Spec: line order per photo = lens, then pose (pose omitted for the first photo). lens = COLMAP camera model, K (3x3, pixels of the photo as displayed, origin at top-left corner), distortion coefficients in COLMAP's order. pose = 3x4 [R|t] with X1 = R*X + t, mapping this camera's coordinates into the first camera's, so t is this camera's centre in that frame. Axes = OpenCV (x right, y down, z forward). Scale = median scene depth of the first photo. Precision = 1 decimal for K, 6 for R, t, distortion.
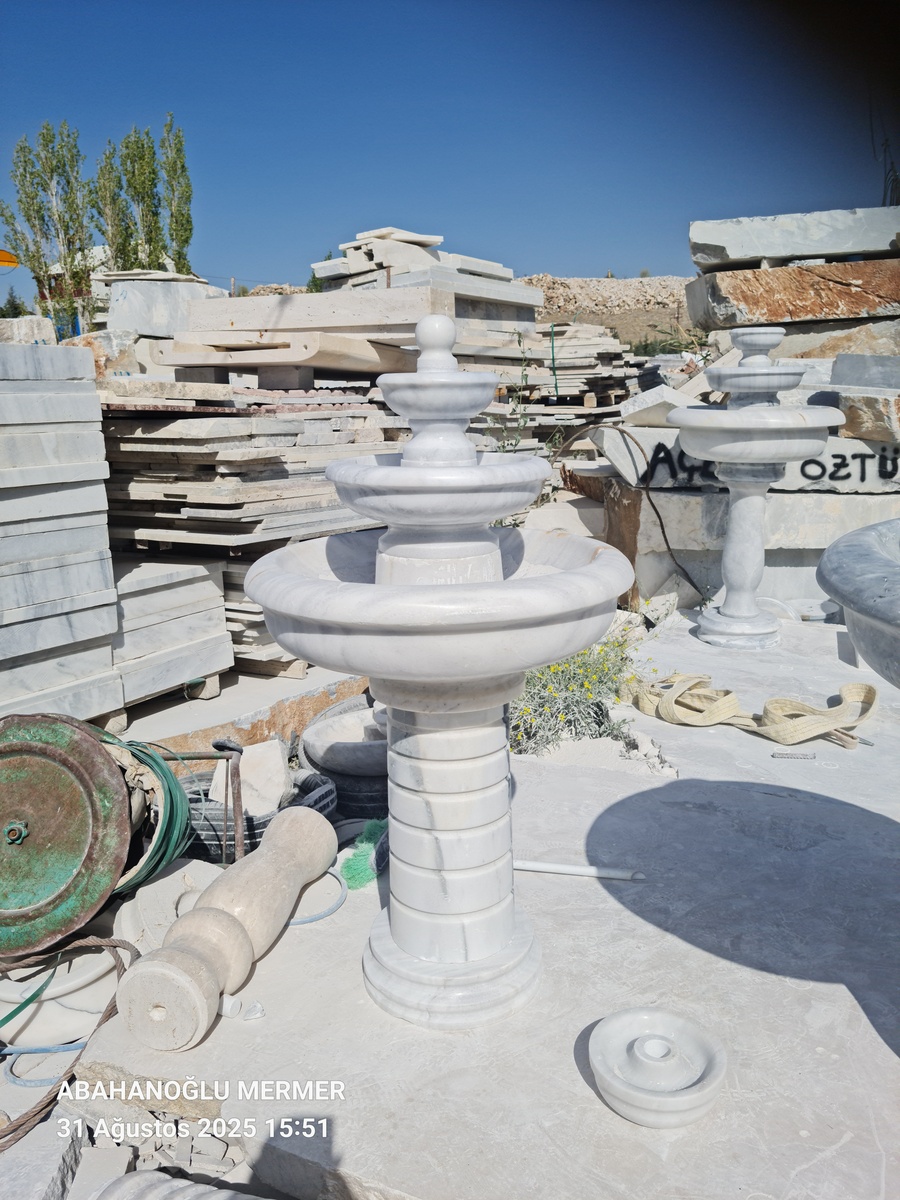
lens RADIAL K [[945.0, 0, 463.7], [0, 945.0, 592.9], [0, 0, 1]] dist [0.093646, -0.099377]
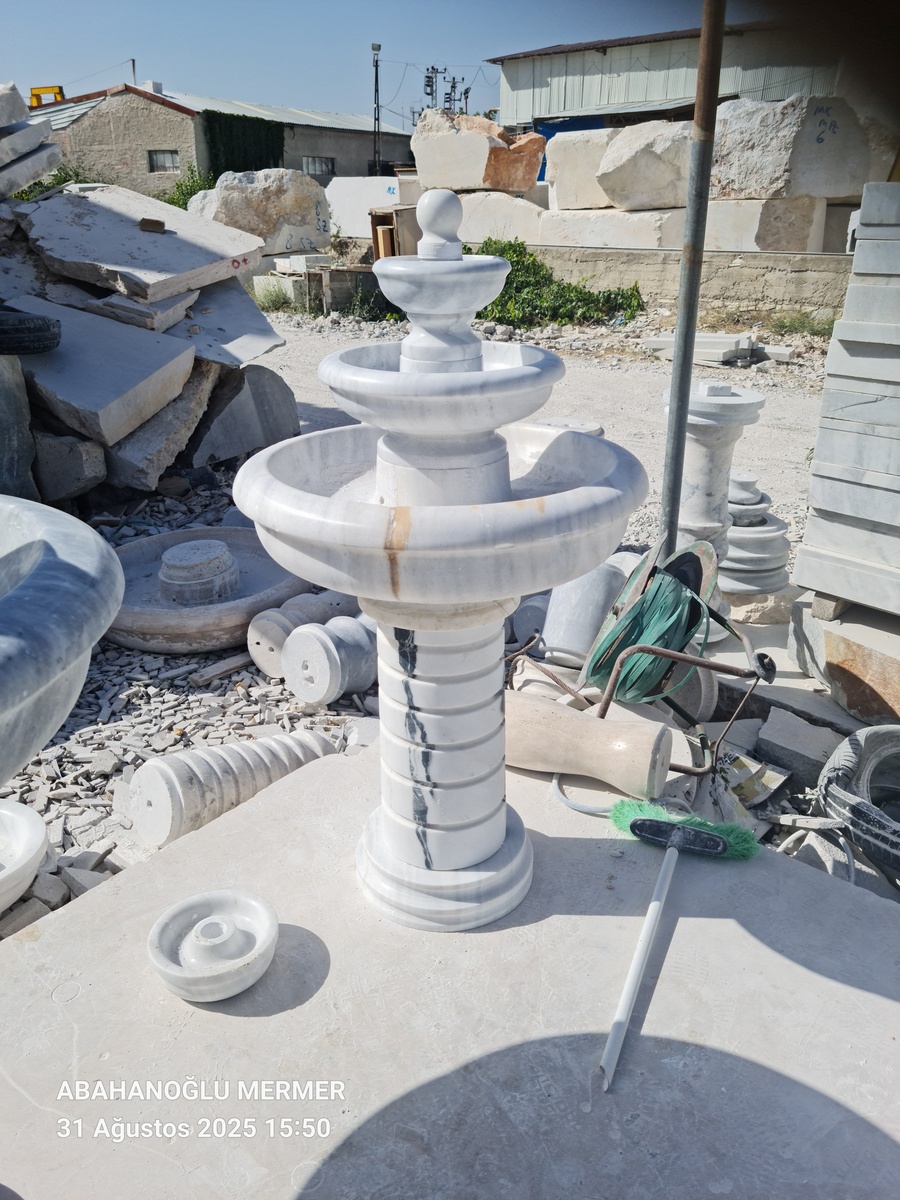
lens RADIAL K [[945.0, 0, 466.4], [0, 945.0, 603.0], [0, 0, 1]] dist [0.093646, -0.099377]
pose [[-0.201403, 0.398515, -0.894775, 0.481014], [-0.203491, 0.876540, 0.436197, -0.184060], [0.958138, 0.269931, -0.095444, 0.646557]]
